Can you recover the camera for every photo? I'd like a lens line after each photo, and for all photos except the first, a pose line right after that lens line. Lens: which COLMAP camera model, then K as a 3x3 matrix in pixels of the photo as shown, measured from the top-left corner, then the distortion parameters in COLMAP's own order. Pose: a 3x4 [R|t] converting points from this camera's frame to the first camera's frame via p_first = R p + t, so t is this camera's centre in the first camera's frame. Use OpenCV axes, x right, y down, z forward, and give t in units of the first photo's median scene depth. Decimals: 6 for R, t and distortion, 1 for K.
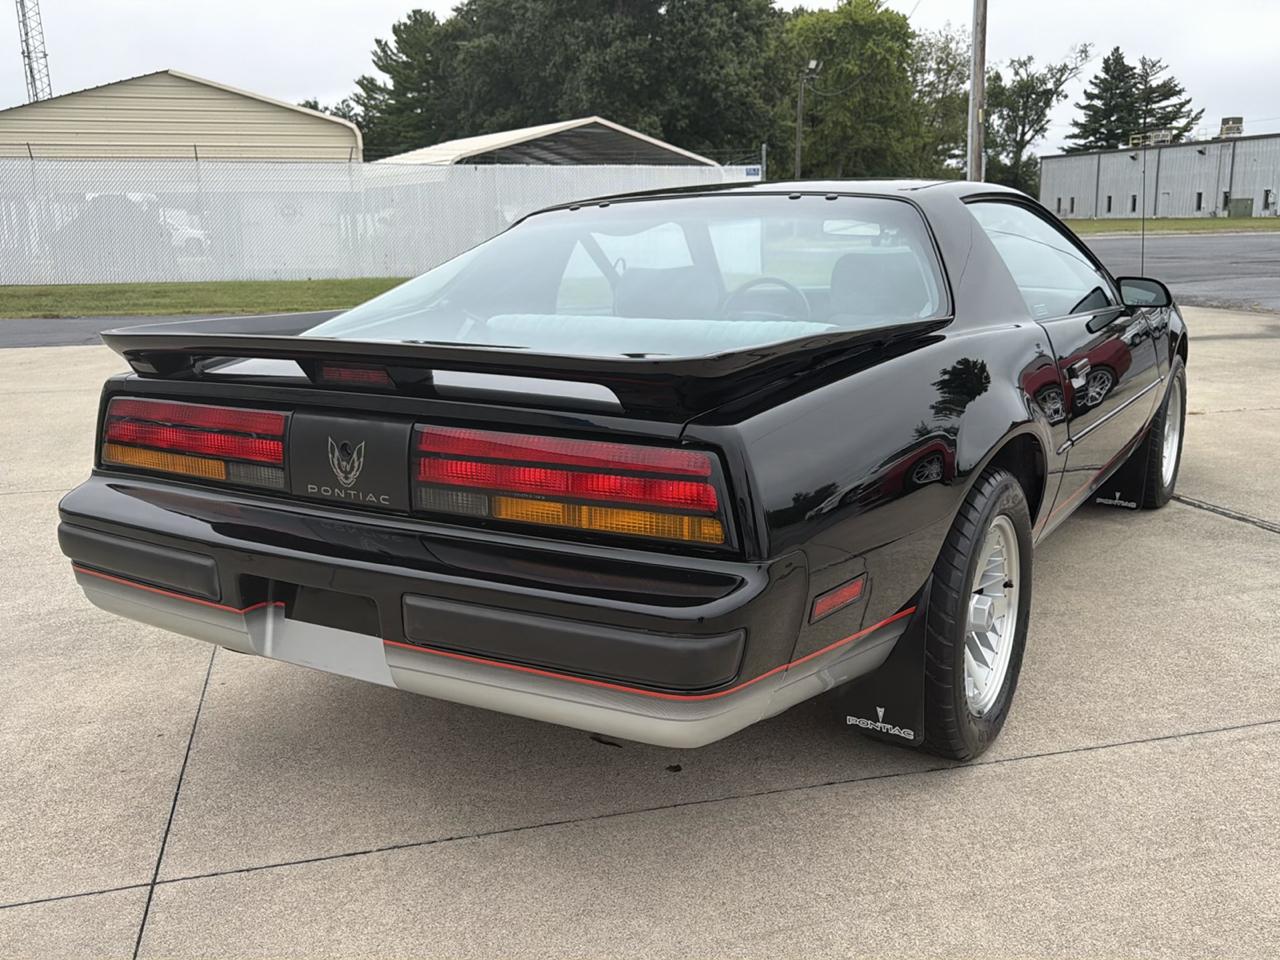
lens RADIAL K [[1150.7, 0, 641.4], [0, 1150.7, 483.2], [0, 0, 1]] dist [0.095366, -0.173081]
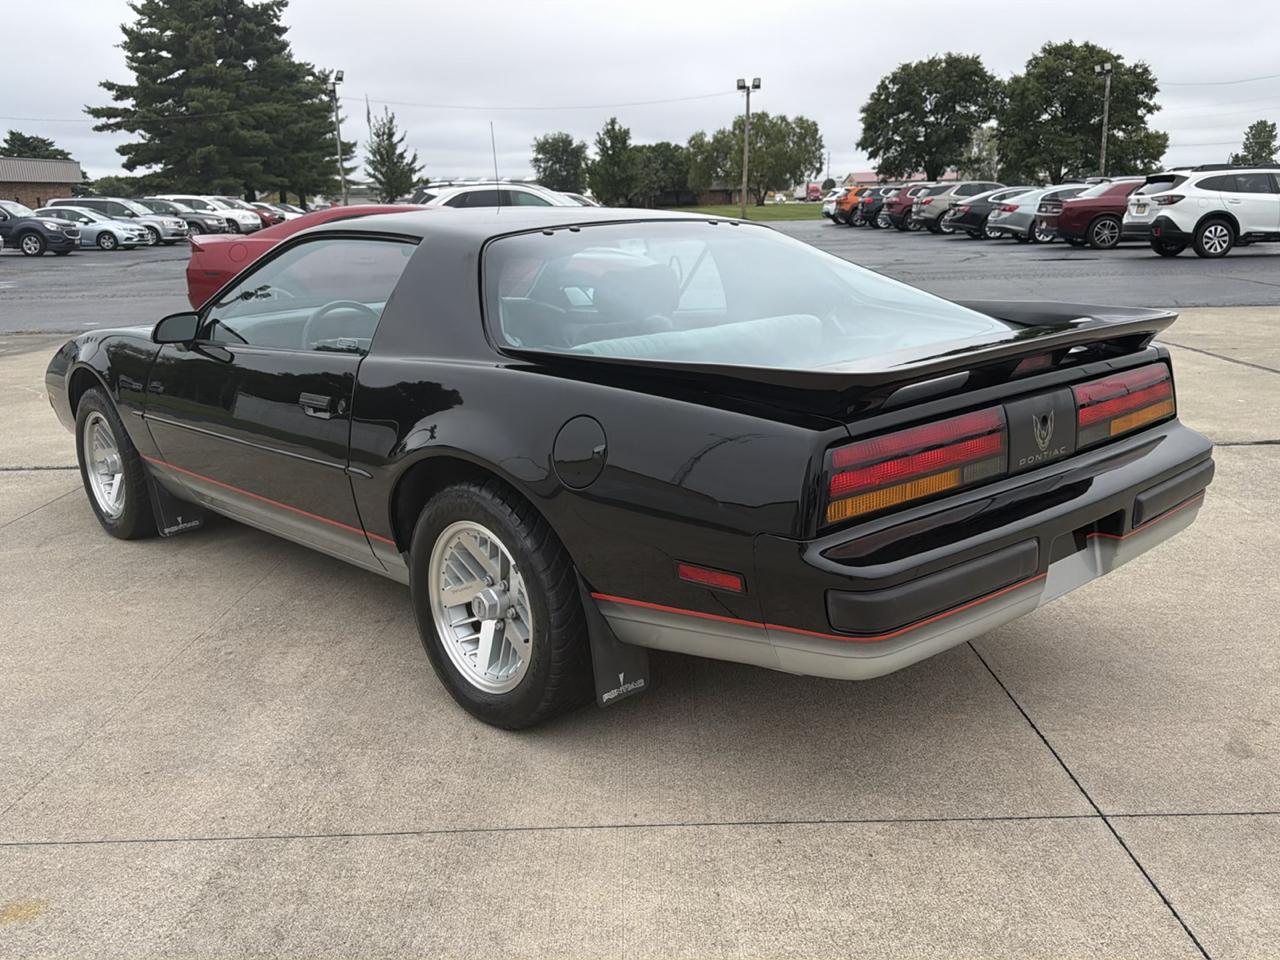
lens RADIAL K [[1139.2, 0, 641.6], [0, 1139.2, 484.7], [0, 0, 1]] dist [0.155895, -0.312812]
pose [[0.259585, -0.213395, 0.941848, -0.140870], [0.226336, 0.961560, 0.155480, -0.023047], [-0.938823, 0.172814, 0.297905, 0.093478]]
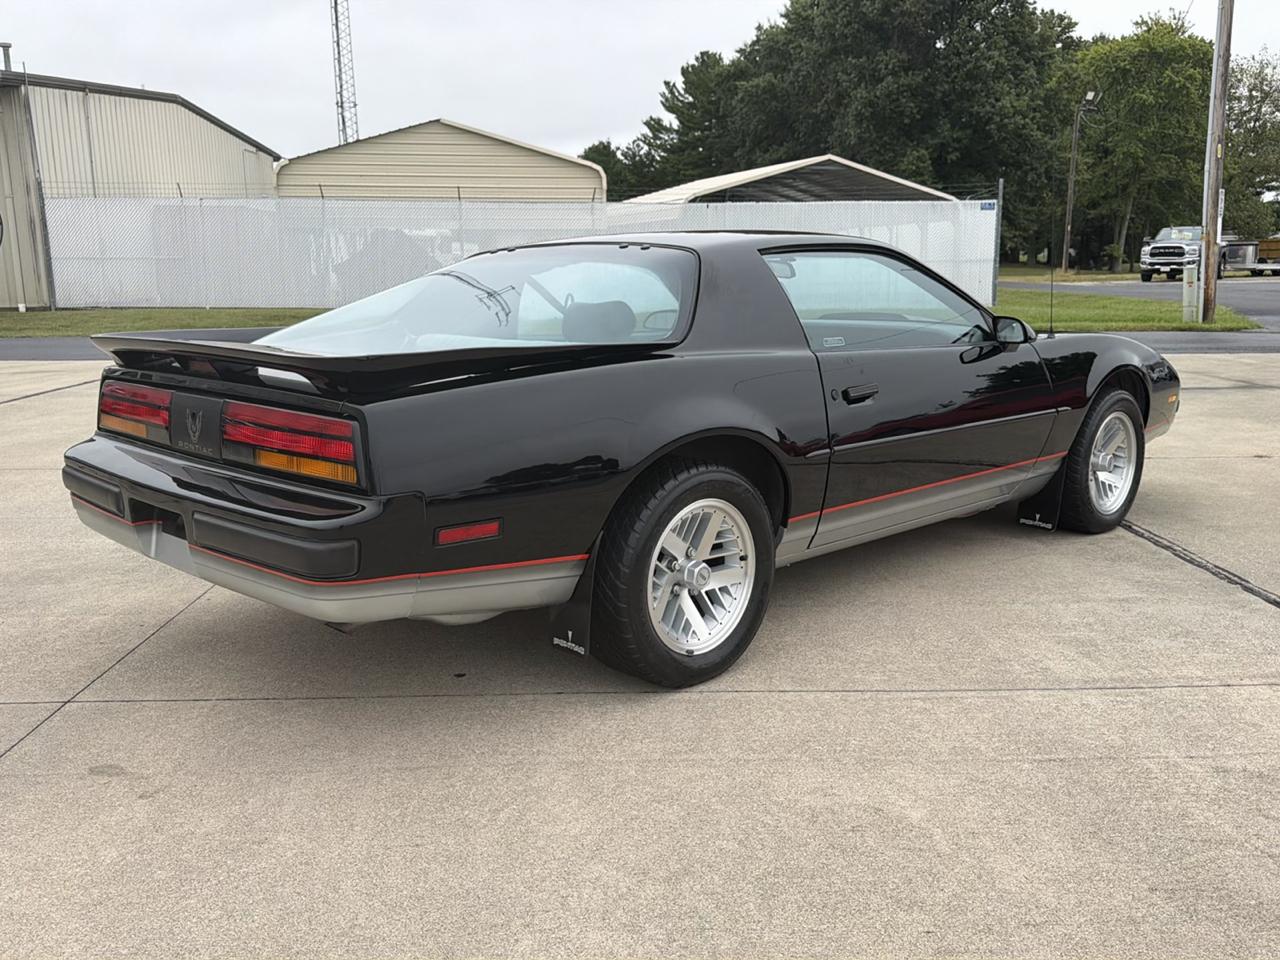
lens RADIAL K [[1150.7, 0, 641.4], [0, 1150.7, 483.2], [0, 0, 1]] dist [0.095366, -0.173081]
pose [[0.971524, 0.053418, -0.230843, 0.056829], [-0.059747, 0.998003, -0.020509, 0.004506], [0.229286, 0.033718, 0.972775, -0.026784]]
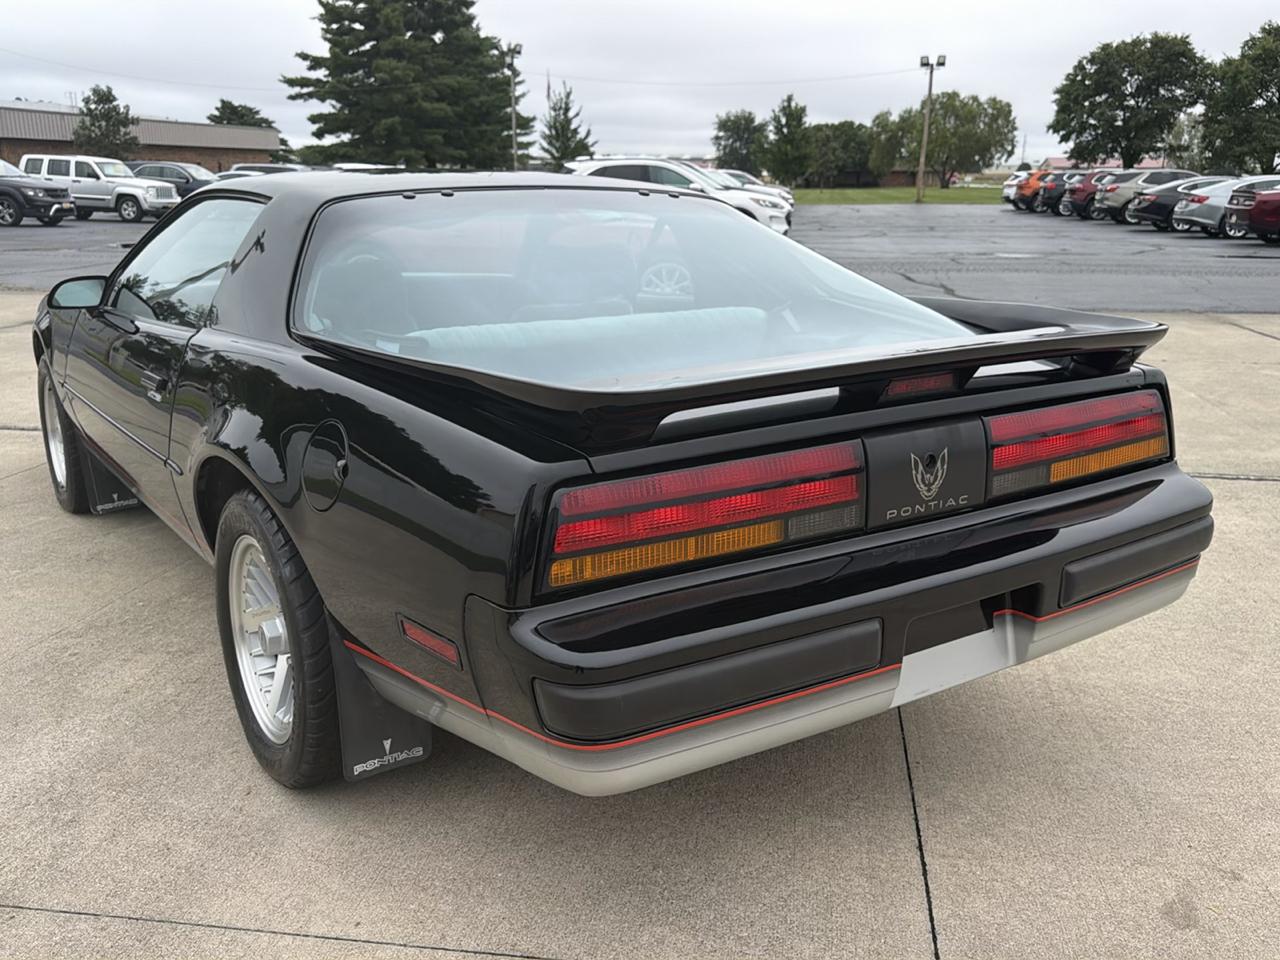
lens RADIAL K [[1150.7, 0, 641.4], [0, 1150.7, 483.2], [0, 0, 1]] dist [0.095366, -0.173081]
pose [[0.401650, -0.206142, 0.892291, -0.109008], [0.186044, 0.972386, 0.140902, -0.017203], [-0.896697, 0.109412, 0.428911, 0.071590]]
